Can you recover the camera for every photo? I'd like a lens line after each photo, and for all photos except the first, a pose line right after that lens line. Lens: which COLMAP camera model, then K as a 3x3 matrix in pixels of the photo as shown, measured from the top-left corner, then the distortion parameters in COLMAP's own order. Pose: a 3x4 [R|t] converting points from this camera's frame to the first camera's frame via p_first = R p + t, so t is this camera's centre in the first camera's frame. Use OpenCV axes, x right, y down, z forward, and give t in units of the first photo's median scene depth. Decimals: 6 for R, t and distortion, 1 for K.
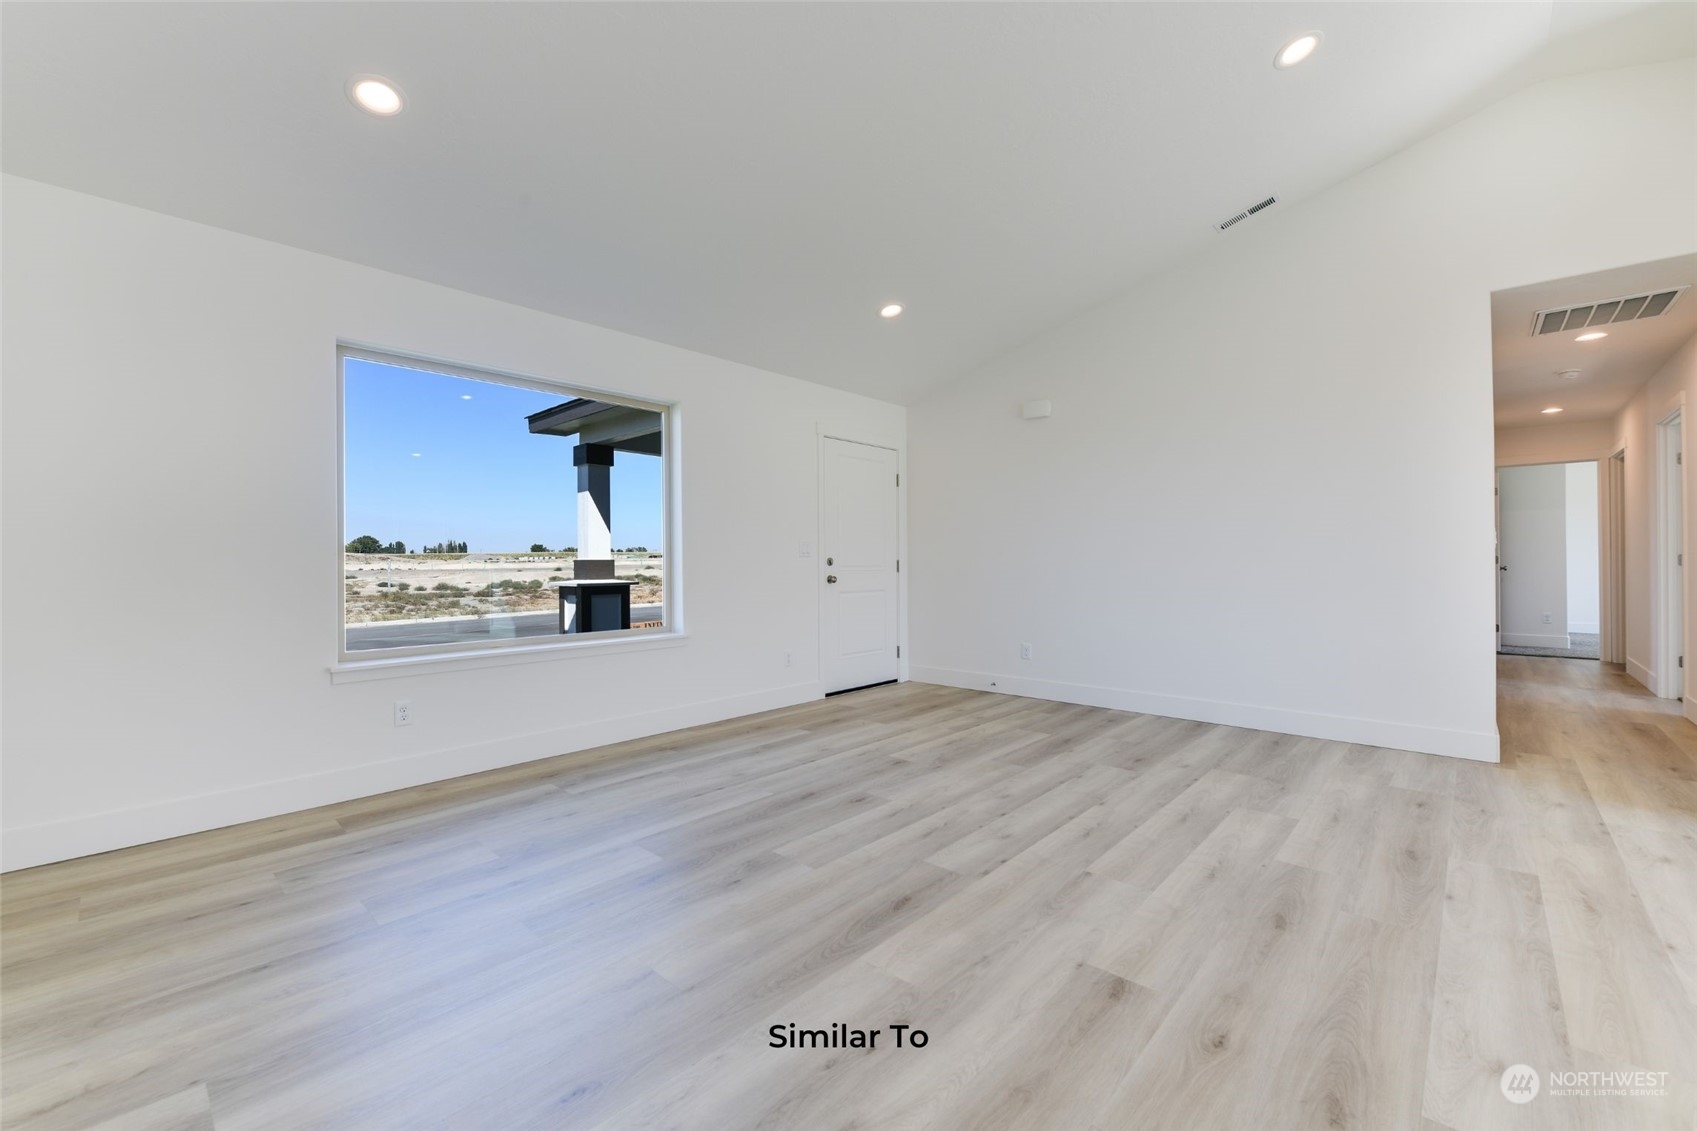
lens RADIAL K [[681.1, 0, 857.6], [0, 681.1, 559.6], [0, 0, 1]] dist [-0.008998, -0.000255]
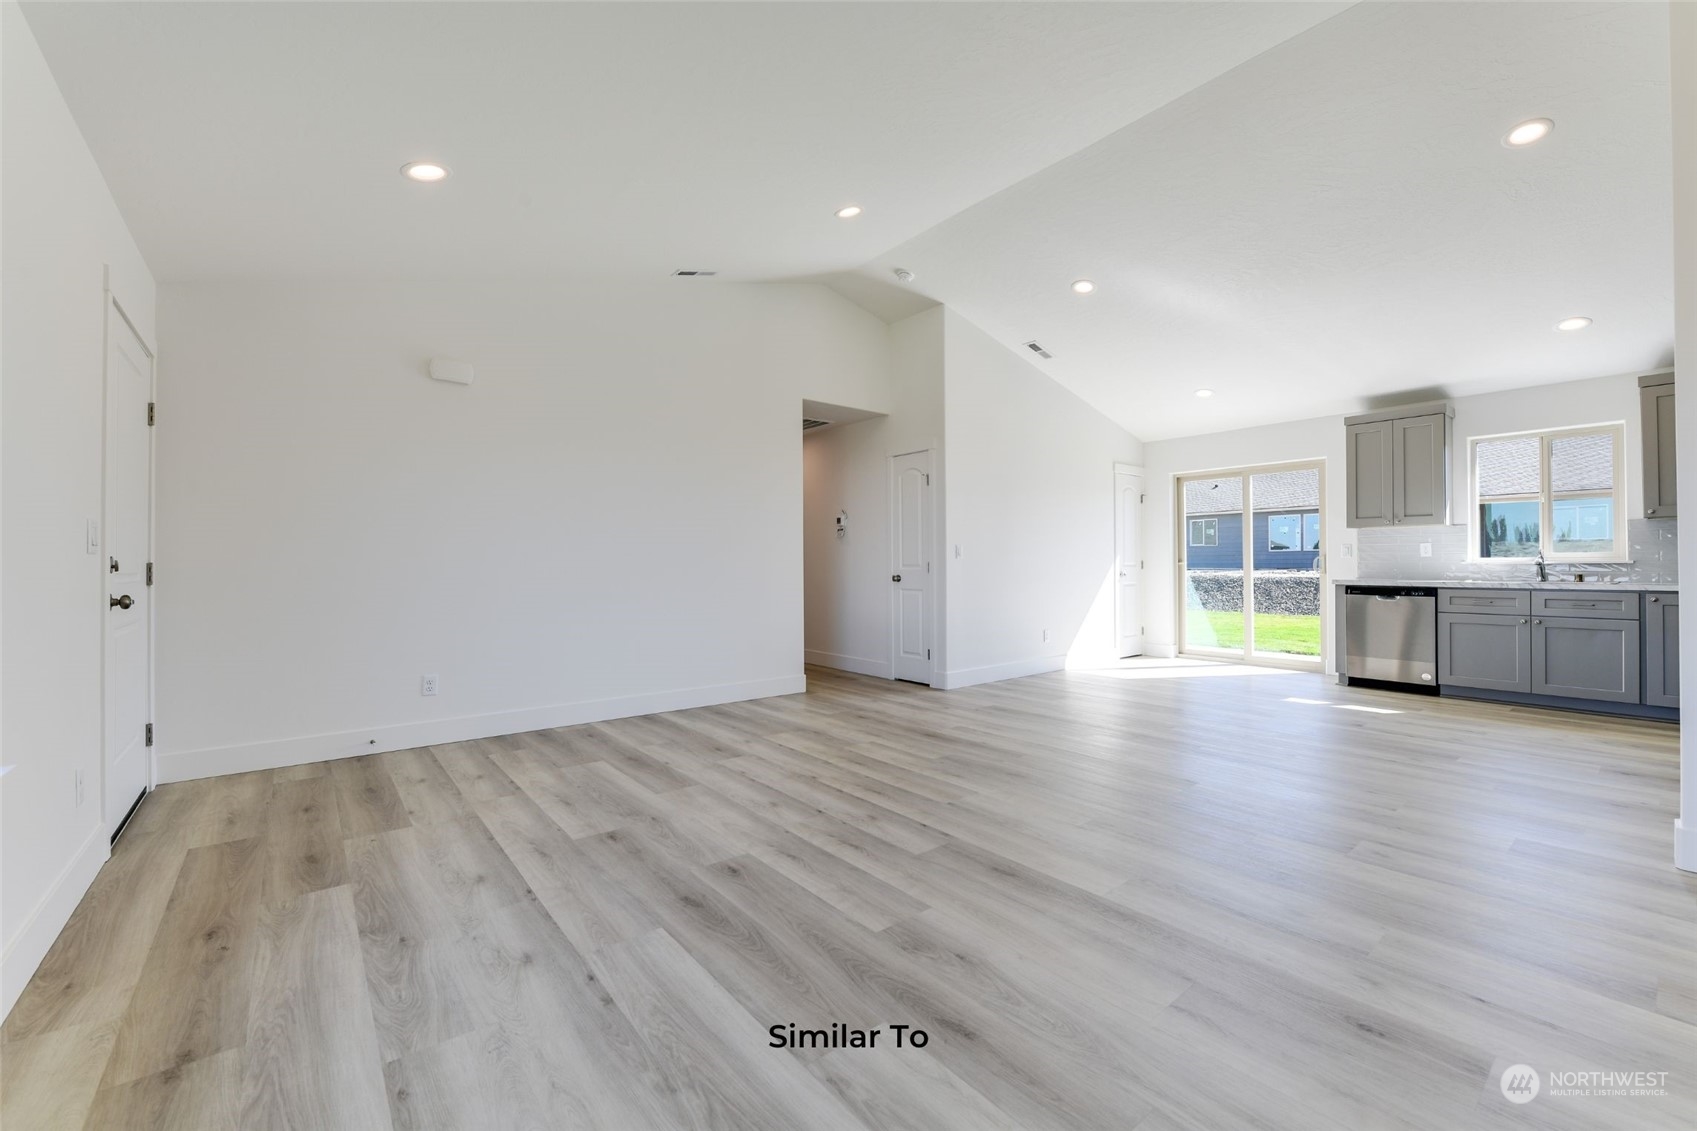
lens RADIAL K [[681.1, 0, 843.6], [0, 681.1, 562.6], [0, 0, 1]] dist [-0.008998, -0.000255]
pose [[0.159097, 0.009070, 0.987221, -0.739762], [-0.002167, 0.999959, -0.008838, 0.007940], [-0.987261, -0.000733, 0.159110, 0.743321]]
